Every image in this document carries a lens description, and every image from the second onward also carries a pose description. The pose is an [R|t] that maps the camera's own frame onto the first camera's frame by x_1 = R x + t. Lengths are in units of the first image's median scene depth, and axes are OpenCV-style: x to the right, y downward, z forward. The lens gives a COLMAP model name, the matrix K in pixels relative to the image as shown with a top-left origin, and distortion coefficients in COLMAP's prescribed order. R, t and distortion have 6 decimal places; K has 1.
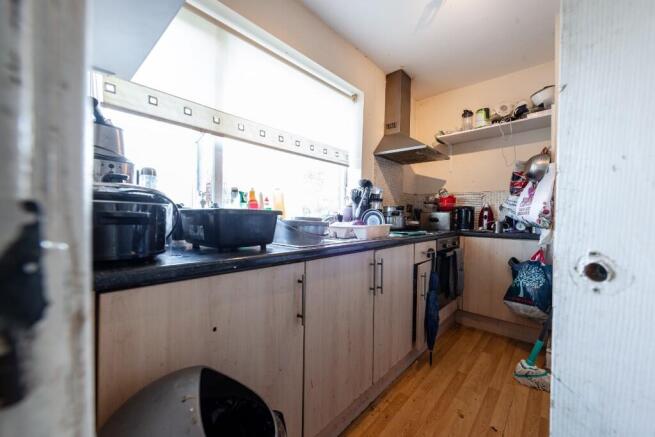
lens RADIAL K [[261.5, 0, 324.0], [0, 261.5, 221.2], [0, 0, 1]] dist [0.001684, -0.000374]
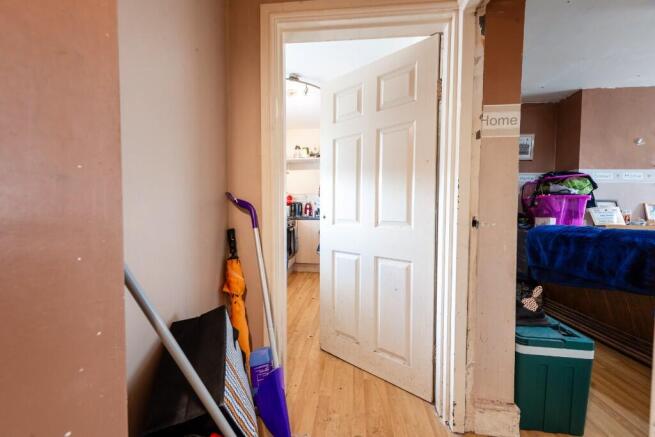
lens RADIAL K [[261.5, 0, 329.9], [0, 261.5, 219.2], [0, 0, 1]] dist [0.001684, -0.000374]
pose [[0.802816, -0.033611, 0.595279, -0.327139], [0.015184, 0.999239, 0.035943, -0.005054], [-0.596034, -0.019817, 0.802715, -0.524425]]
